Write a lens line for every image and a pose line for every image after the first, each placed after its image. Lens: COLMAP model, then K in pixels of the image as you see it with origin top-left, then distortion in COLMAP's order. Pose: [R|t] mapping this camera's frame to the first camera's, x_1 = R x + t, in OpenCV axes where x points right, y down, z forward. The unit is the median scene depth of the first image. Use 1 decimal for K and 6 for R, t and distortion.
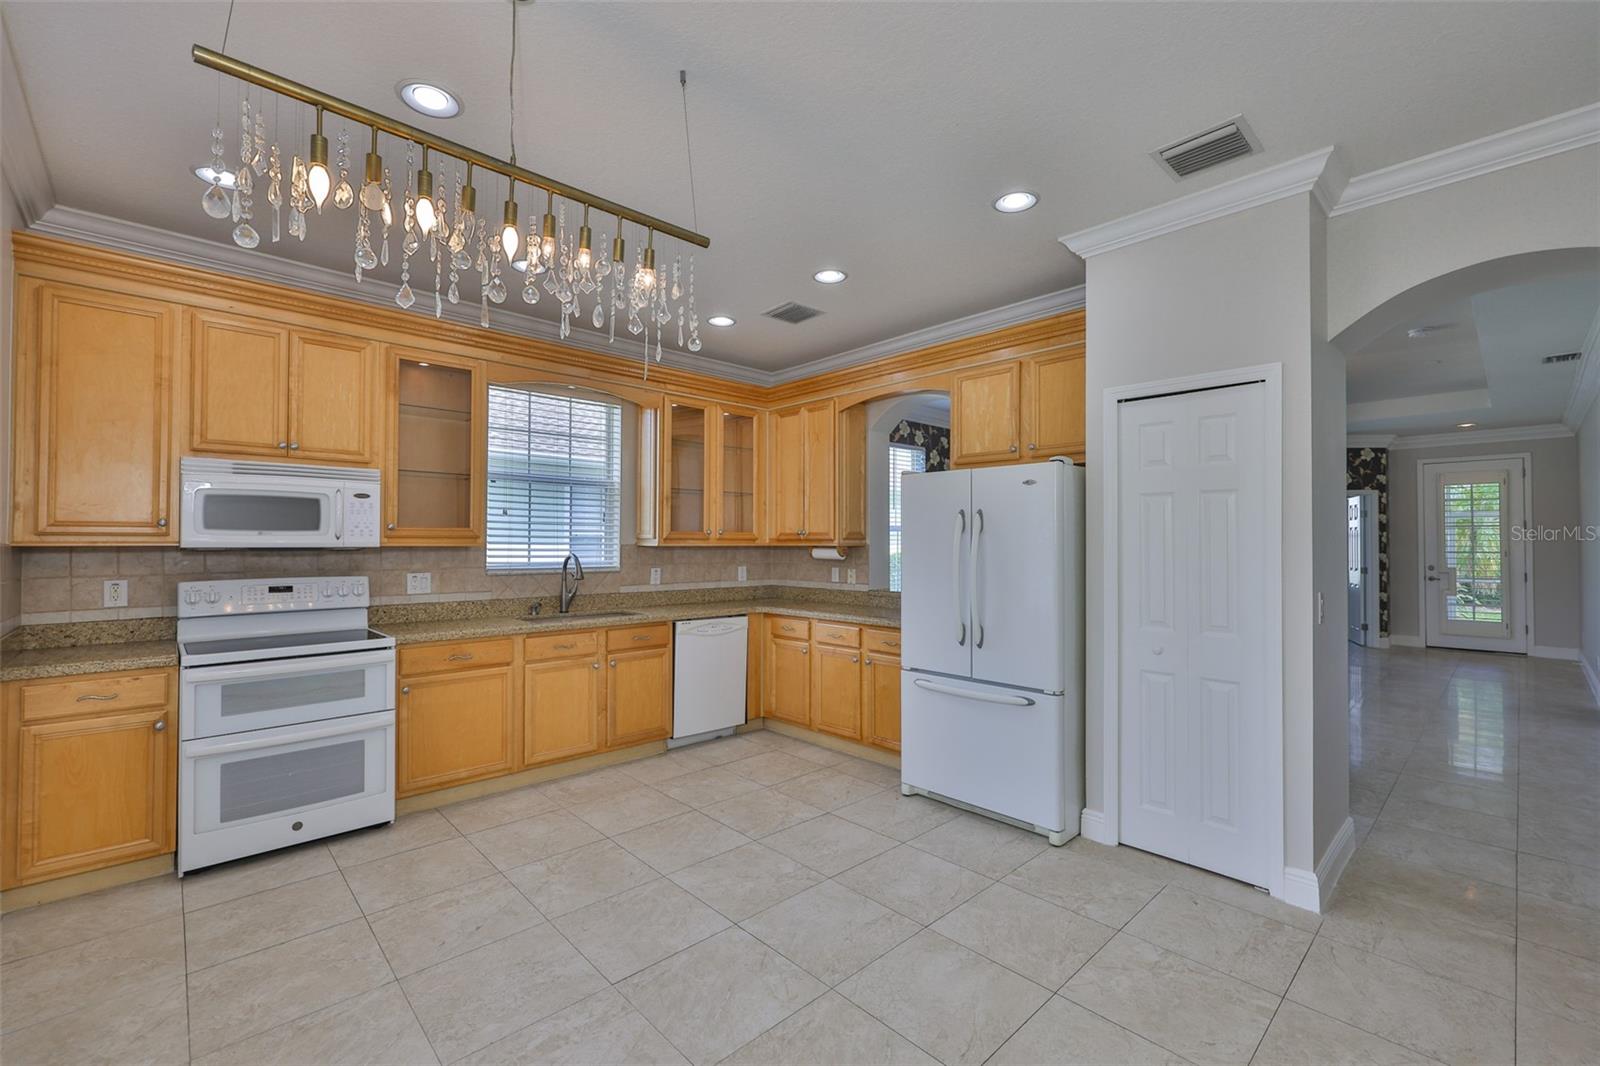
lens RADIAL K [[675.4, 0, 800.0], [0, 675.4, 533.0], [0, 0, 1]] dist [-0.001339, 0.000079]
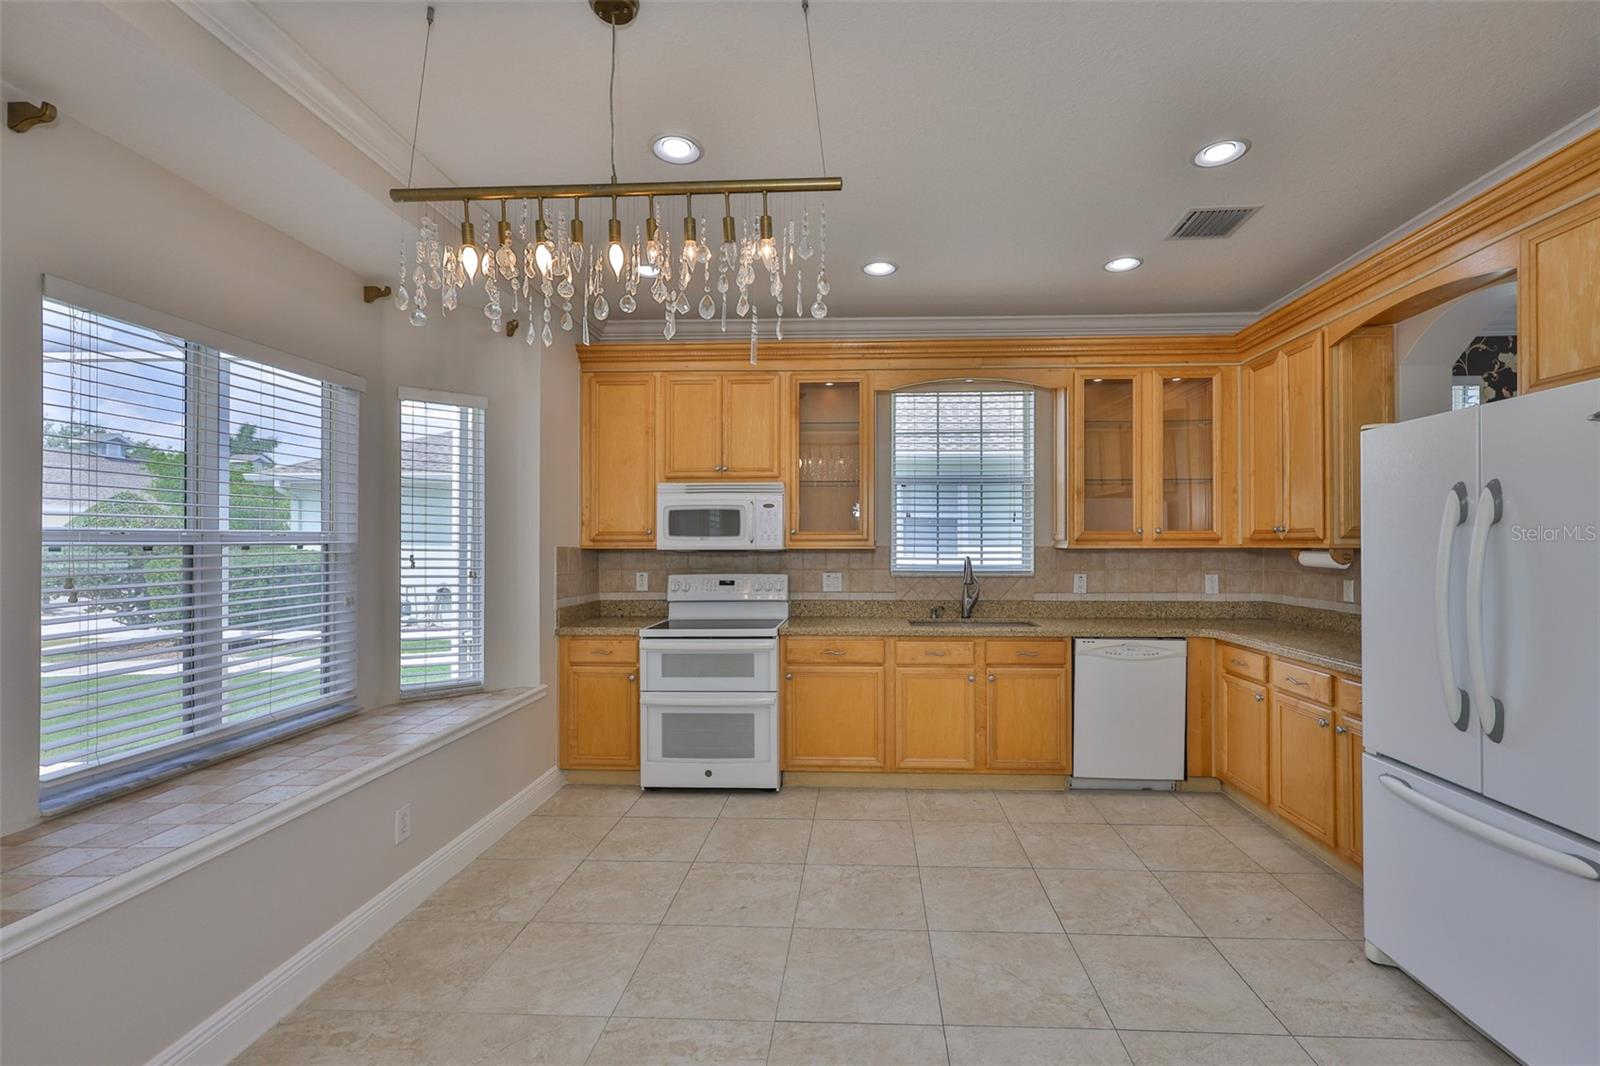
lens RADIAL K [[683.5, 0, 831.9], [0, 683.5, 538.1], [0, 0, 1]] dist [-0.001941, -0.000027]
pose [[0.696500, -0.011162, -0.717470, 0.252842], [0.014712, 0.999891, -0.001273, 0.003773], [0.717406, -0.009669, 0.696589, 0.225481]]
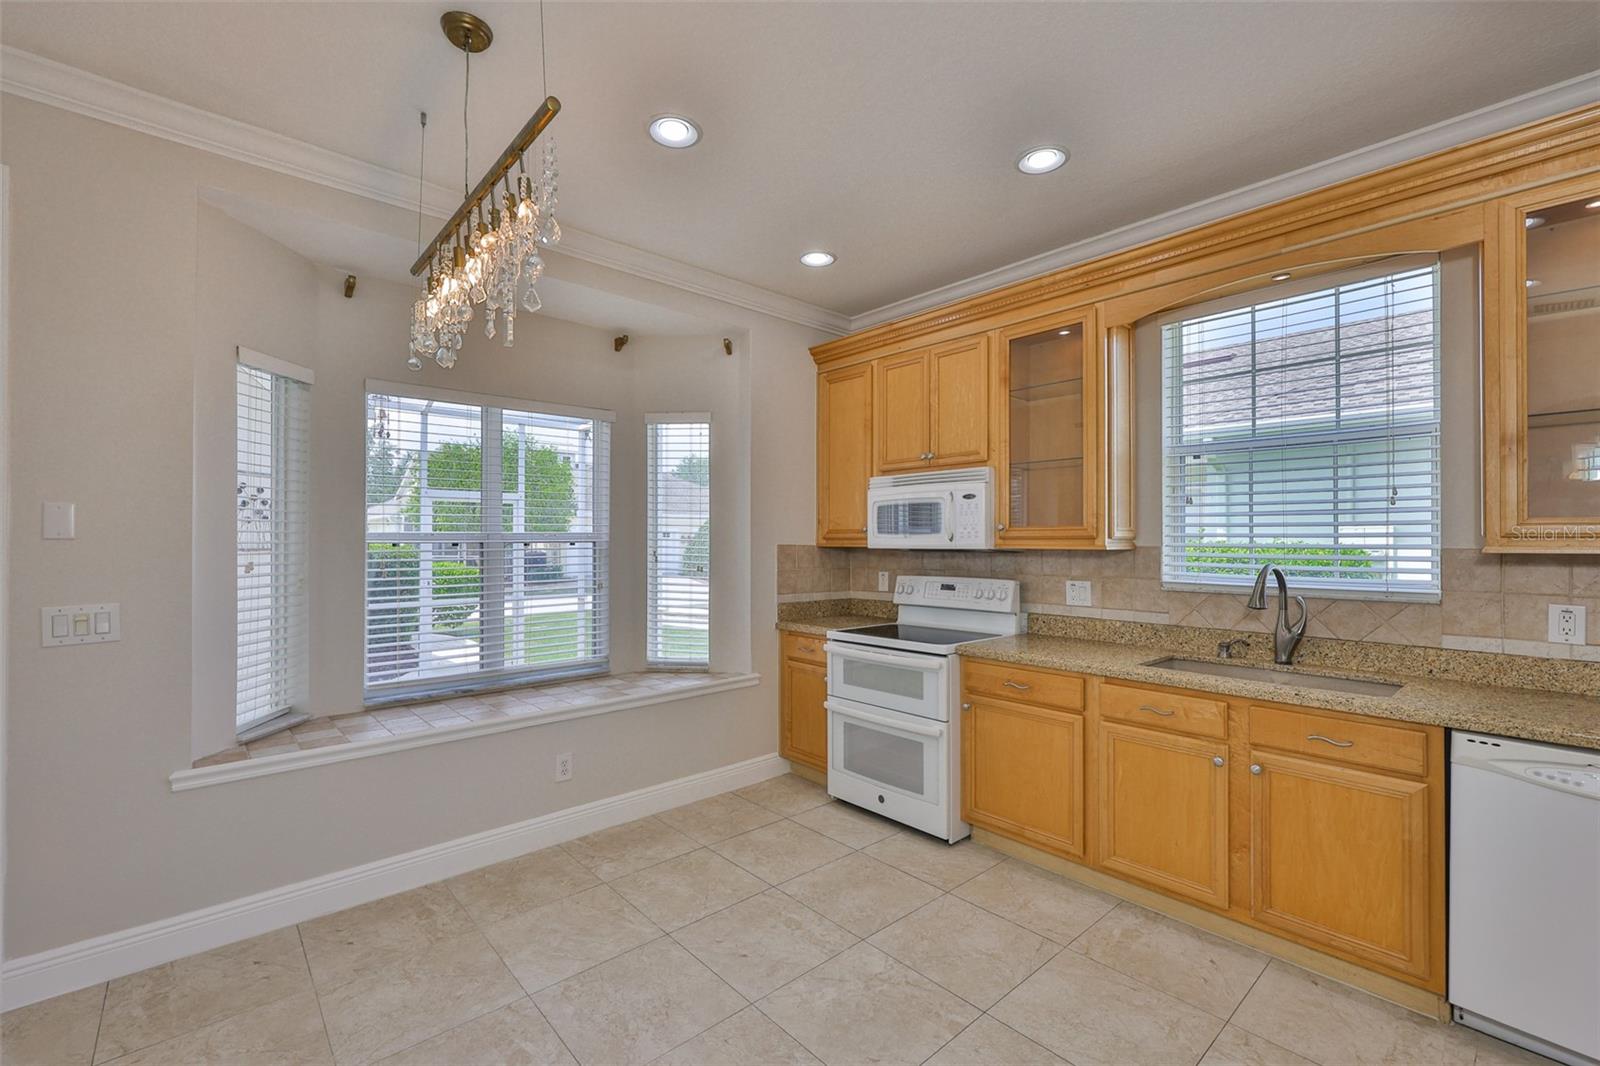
lens RADIAL K [[675.4, 0, 800.0], [0, 675.4, 533.0], [0, 0, 1]] dist [-0.001339, 0.000079]
pose [[-0.022576, -0.015704, -0.999622, 0.296500], [0.014085, 0.999772, -0.016024, 0.008685], [0.999646, -0.014442, -0.022350, 0.700619]]
